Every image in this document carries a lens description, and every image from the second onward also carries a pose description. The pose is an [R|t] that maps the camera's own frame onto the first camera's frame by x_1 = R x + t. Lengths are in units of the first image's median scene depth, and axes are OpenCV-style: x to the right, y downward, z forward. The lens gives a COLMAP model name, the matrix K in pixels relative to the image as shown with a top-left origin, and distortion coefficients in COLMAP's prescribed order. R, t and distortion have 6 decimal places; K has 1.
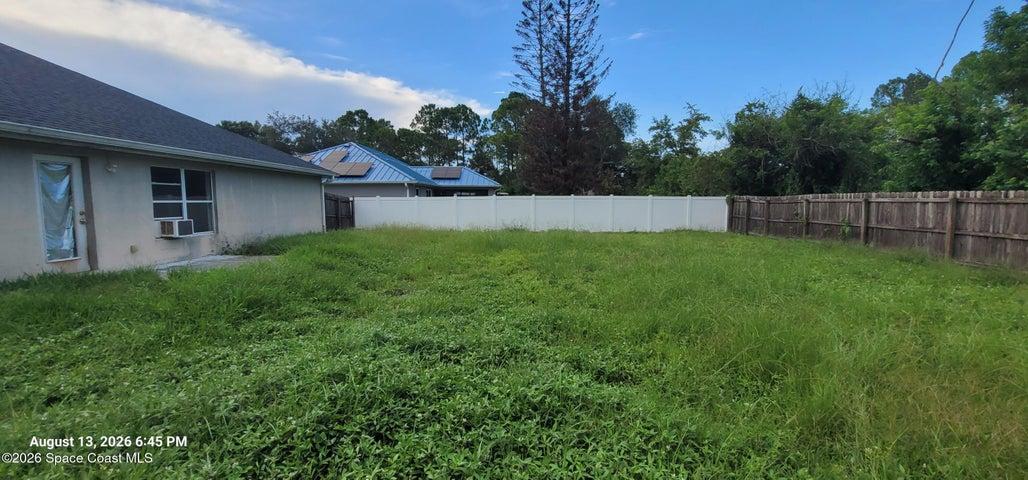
lens RADIAL K [[421.7, 0, 511.9], [0, 421.7, 234.0], [0, 0, 1]] dist [-0.000256, 0.000853]
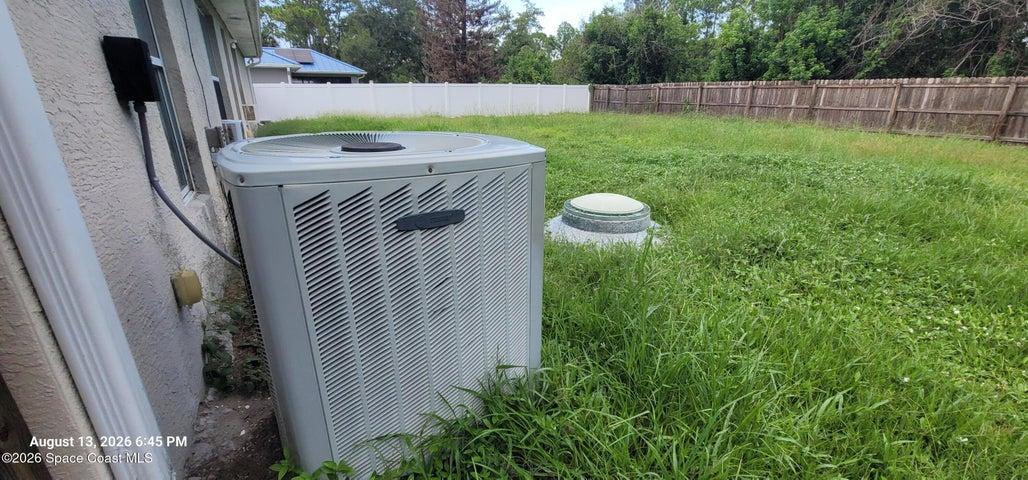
lens RADIAL K [[419.1, 0, 512.6], [0, 419.1, 235.3], [0, 0, 1]] dist [-0.002798, 0.000275]
pose [[0.871105, -0.160625, 0.464086, -0.381347], [0.040069, 0.965094, 0.258819, 0.014665], [-0.489459, -0.206863, 0.847135, -0.072549]]
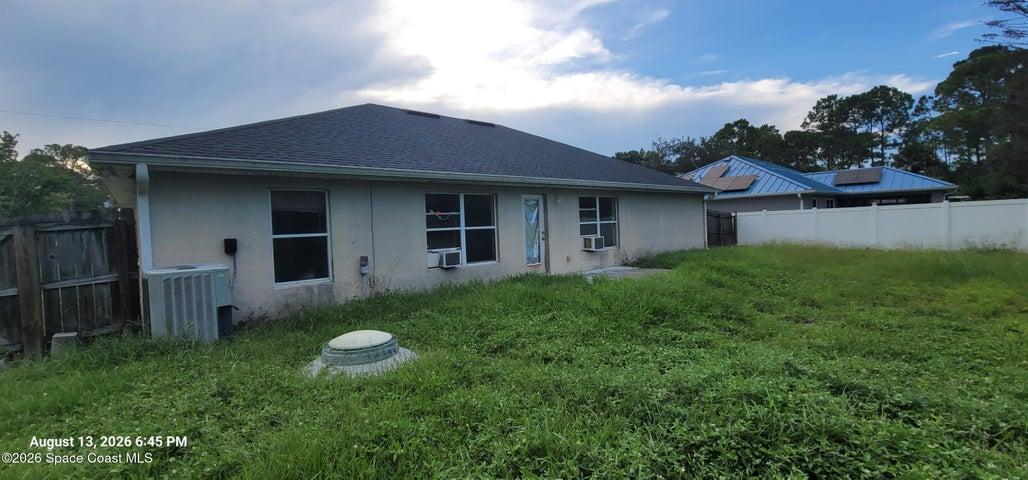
lens RADIAL K [[419.1, 0, 512.6], [0, 419.1, 235.3], [0, 0, 1]] dist [-0.002798, 0.000275]
pose [[0.670802, -0.002834, -0.741631, -0.010206], [-0.022089, 0.999473, -0.023799, -0.001643], [0.741308, 0.032346, 0.670385, -0.016459]]
